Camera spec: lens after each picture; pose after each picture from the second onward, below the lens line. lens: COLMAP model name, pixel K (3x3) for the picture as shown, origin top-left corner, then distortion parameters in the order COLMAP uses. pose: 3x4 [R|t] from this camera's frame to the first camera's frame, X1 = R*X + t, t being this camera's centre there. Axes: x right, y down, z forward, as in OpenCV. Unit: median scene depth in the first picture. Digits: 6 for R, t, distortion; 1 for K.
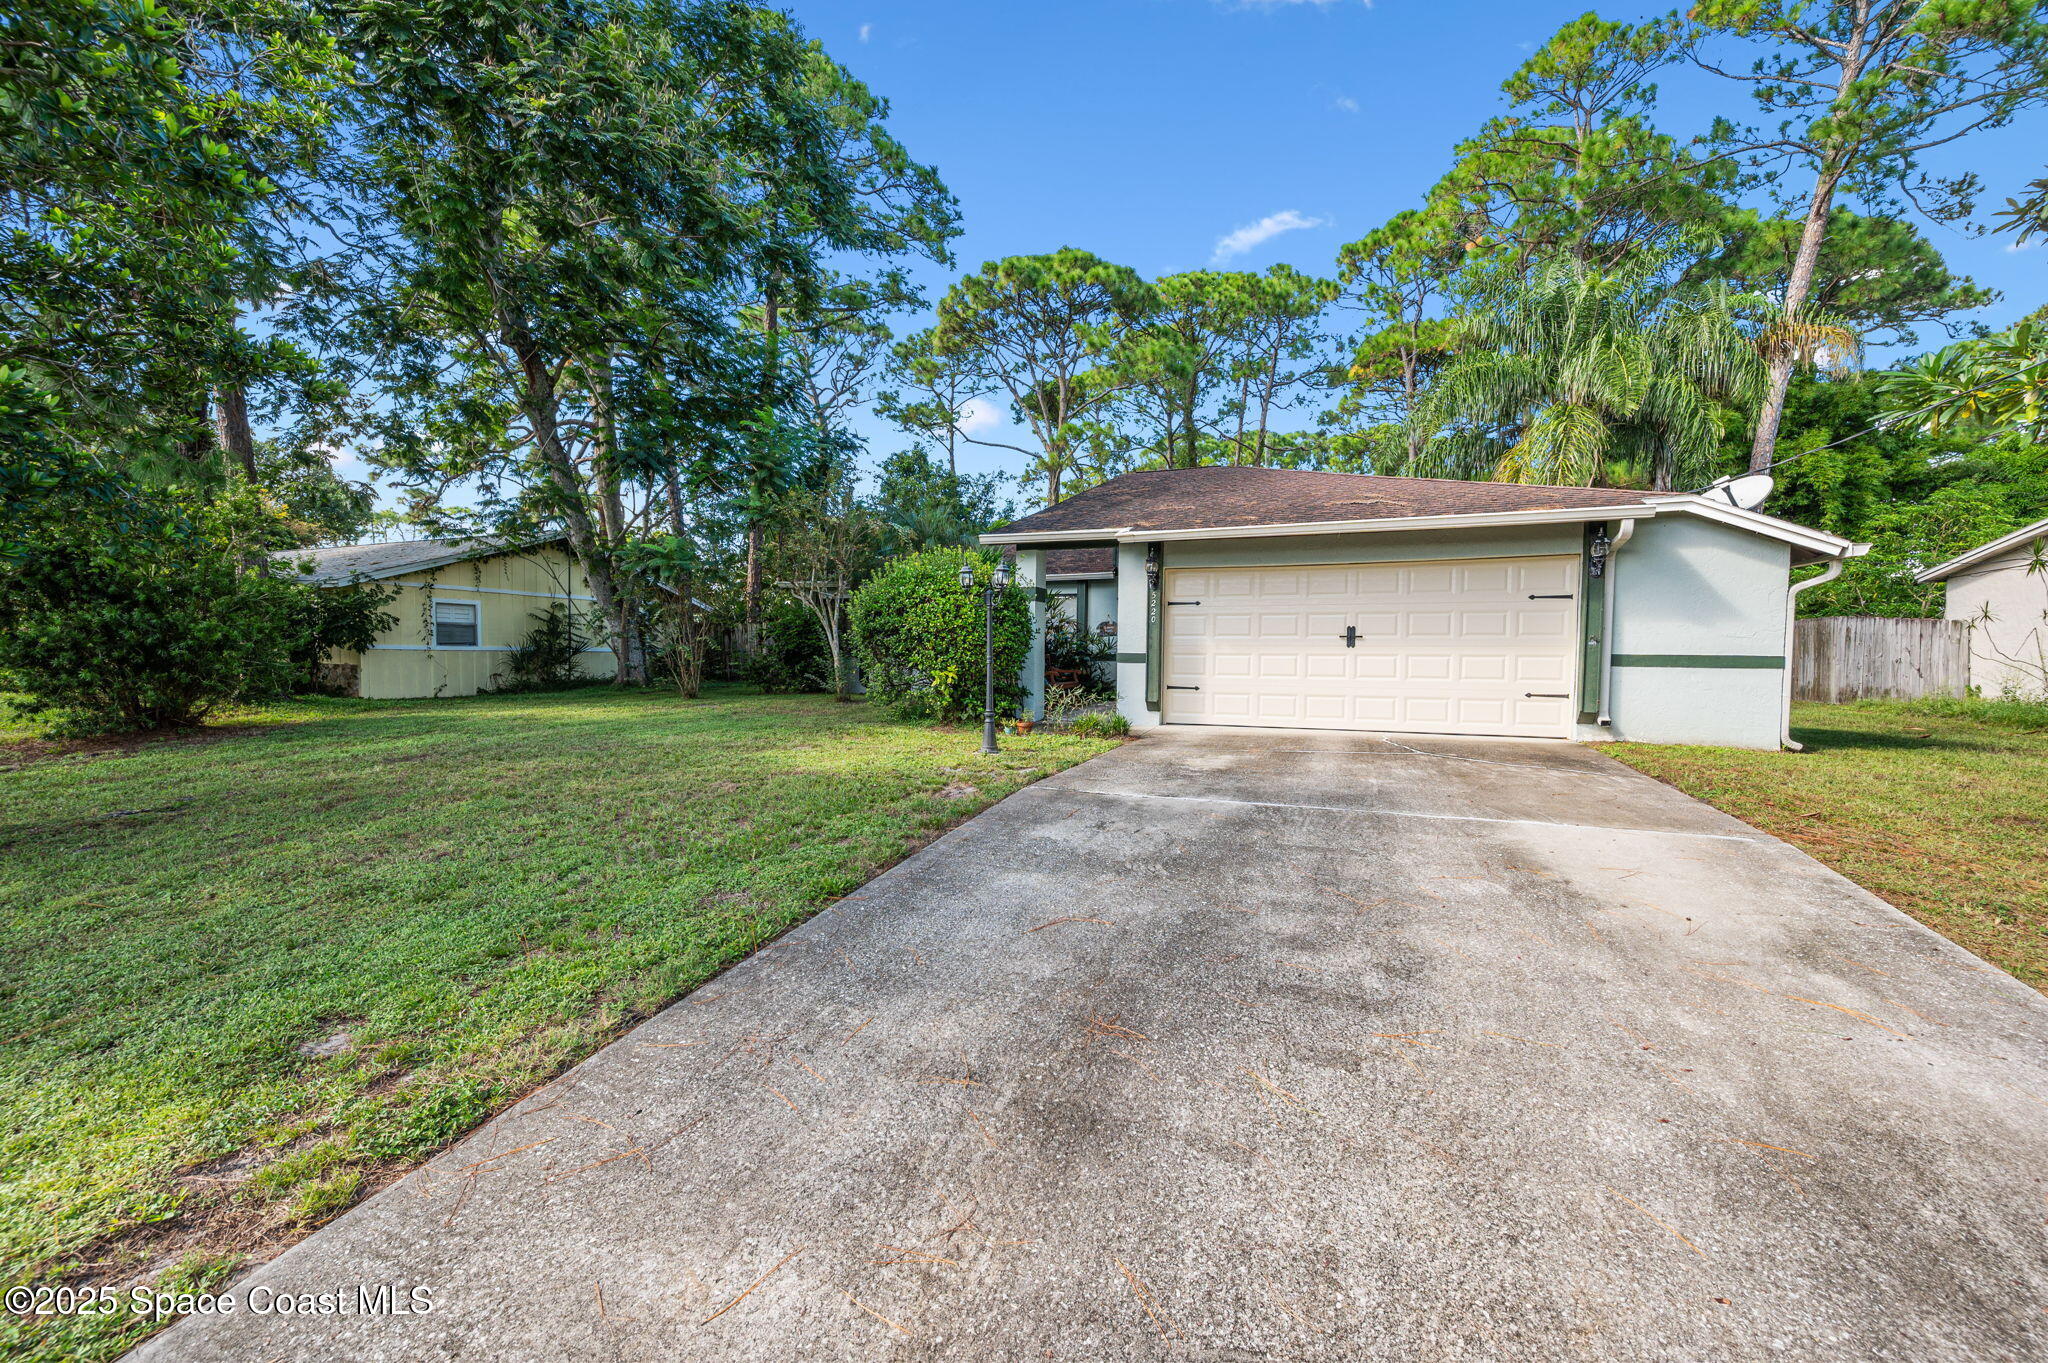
lens RADIAL K [[824.6, 0, 1034.0], [0, 824.6, 684.0], [0, 0, 1]] dist [-0.001025, 0.000145]
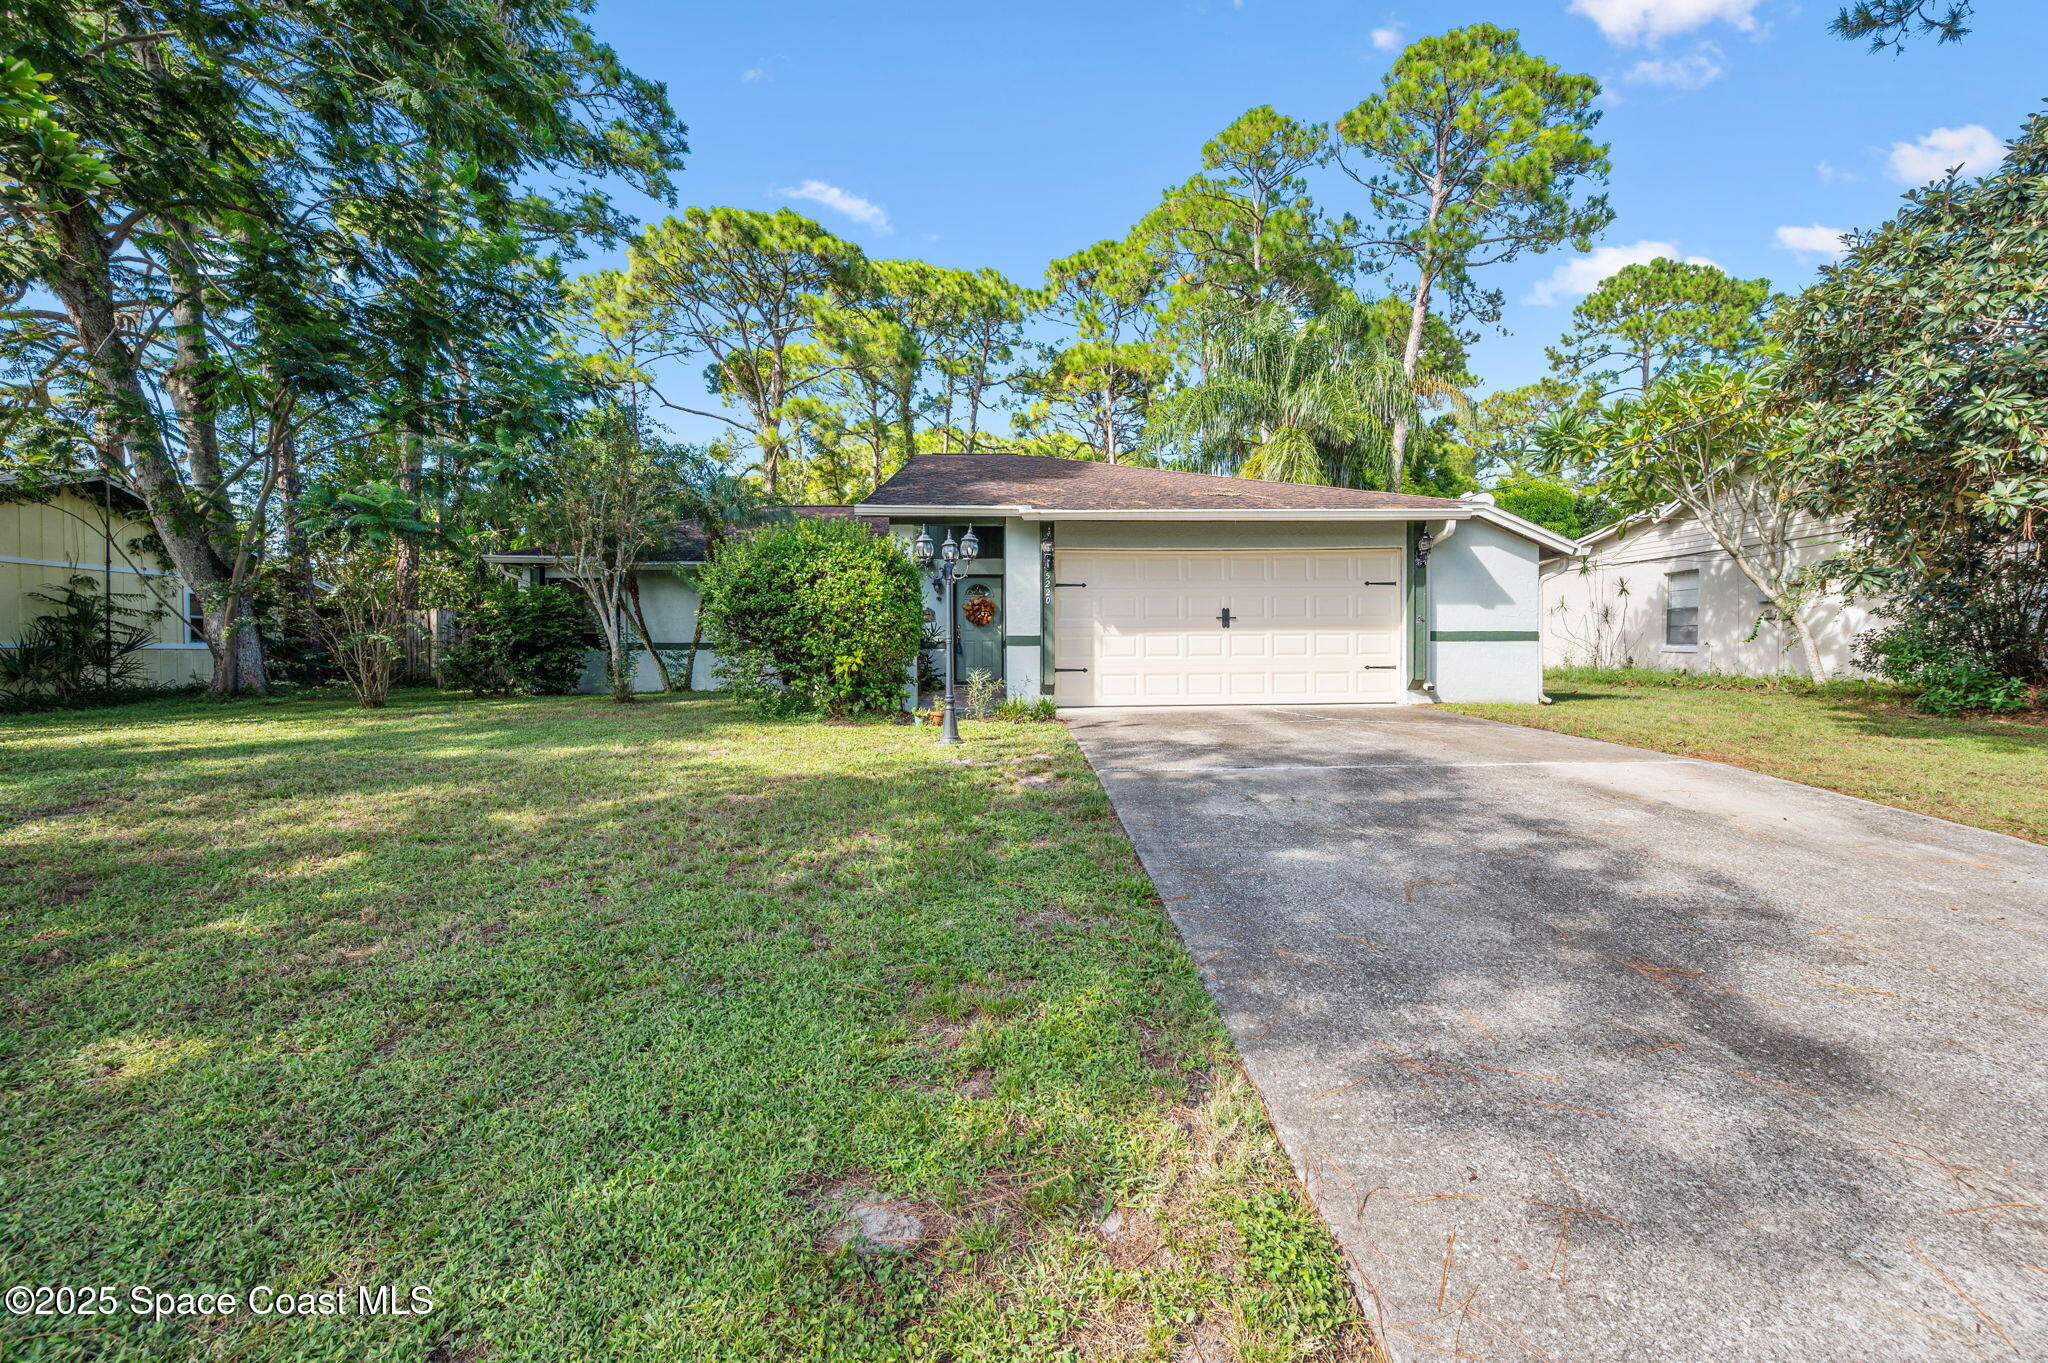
lens RADIAL K [[834.9, 0, 1032.3], [0, 834.9, 664.6], [0, 0, 1]] dist [-0.001526, -0.000481]
pose [[0.909197, -0.020773, 0.415848, -0.170644], [0.029347, 0.999468, -0.014238, 0.006446], [-0.415331, 0.025149, 0.909323, 0.065329]]
